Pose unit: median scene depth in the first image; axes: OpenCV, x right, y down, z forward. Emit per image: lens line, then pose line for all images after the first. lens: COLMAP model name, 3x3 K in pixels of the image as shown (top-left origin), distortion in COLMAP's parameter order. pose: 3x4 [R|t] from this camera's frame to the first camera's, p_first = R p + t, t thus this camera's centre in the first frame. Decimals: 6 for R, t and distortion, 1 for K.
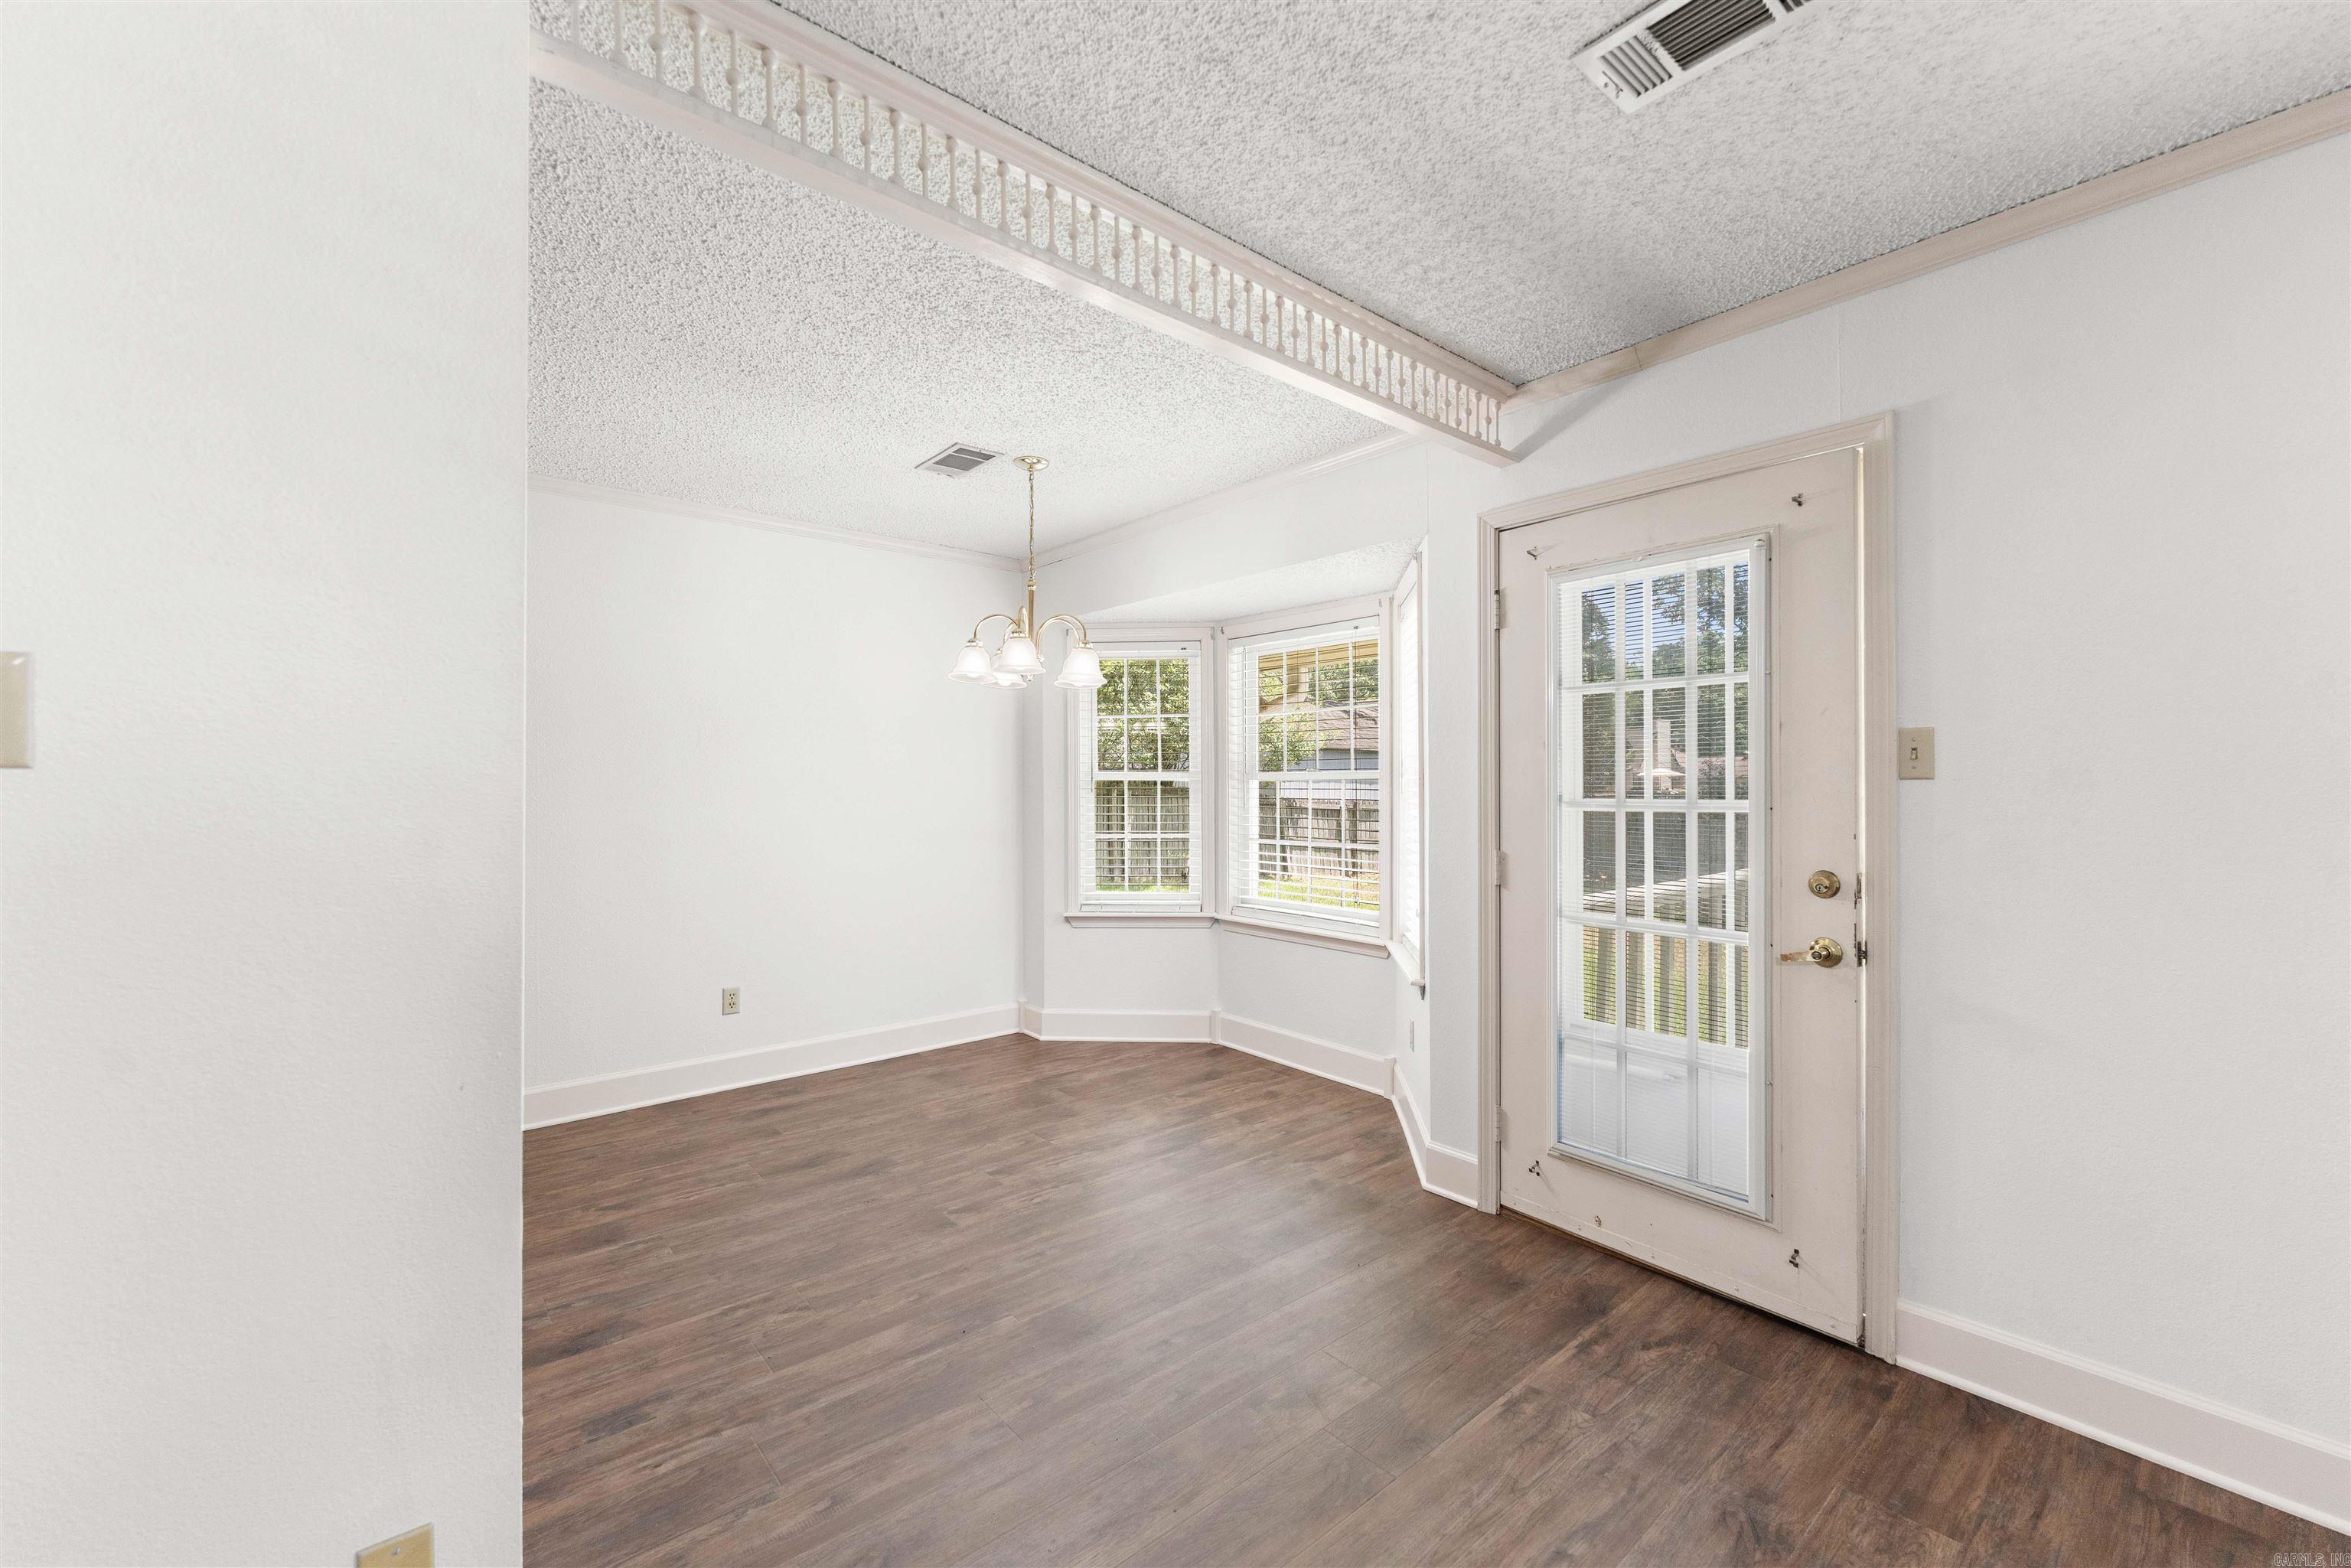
lens RADIAL K [[951.4, 0, 1196.5], [0, 951.4, 787.8], [0, 0, 1]] dist [0.001350, -0.000223]
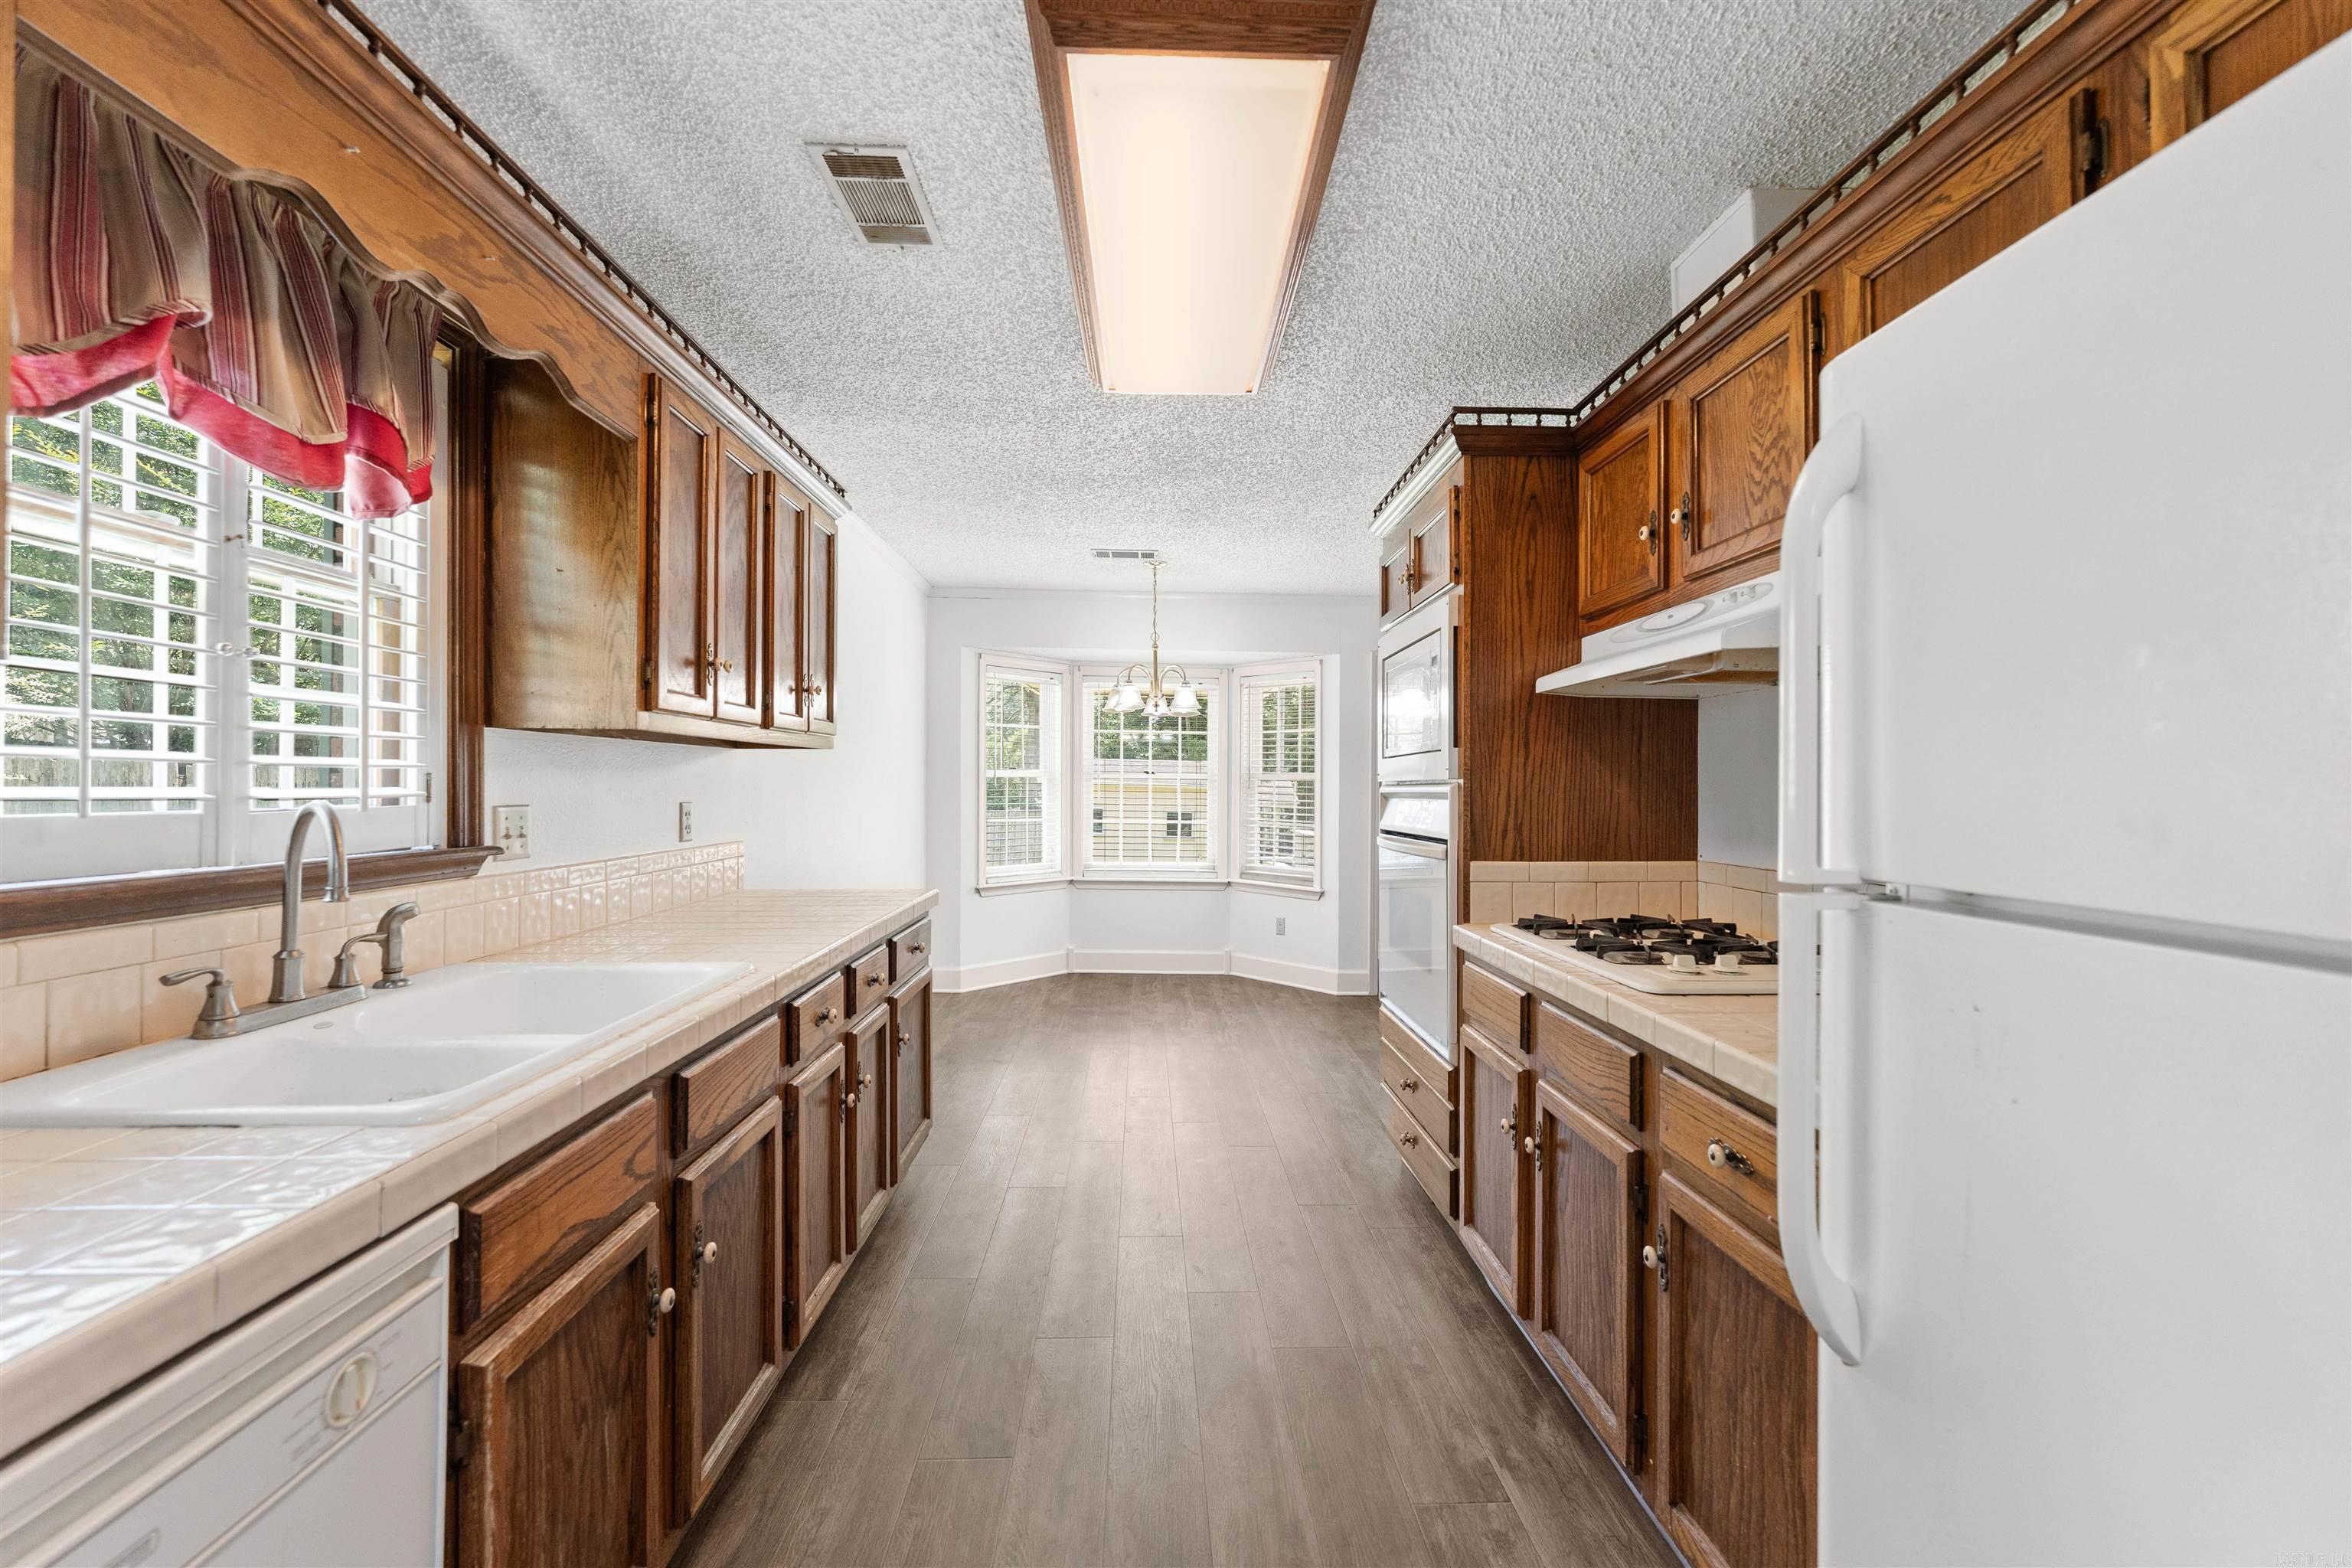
lens RADIAL K [[951.9, 0, 1197.0], [0, 951.9, 787.8], [0, 0, 1]] dist [0.001350, -0.000223]
pose [[0.614125, 0.003676, 0.789200, -1.223514], [-0.009023, 0.999956, 0.002364, 0.001069], [-0.789157, -0.008573, 0.614132, 0.034471]]
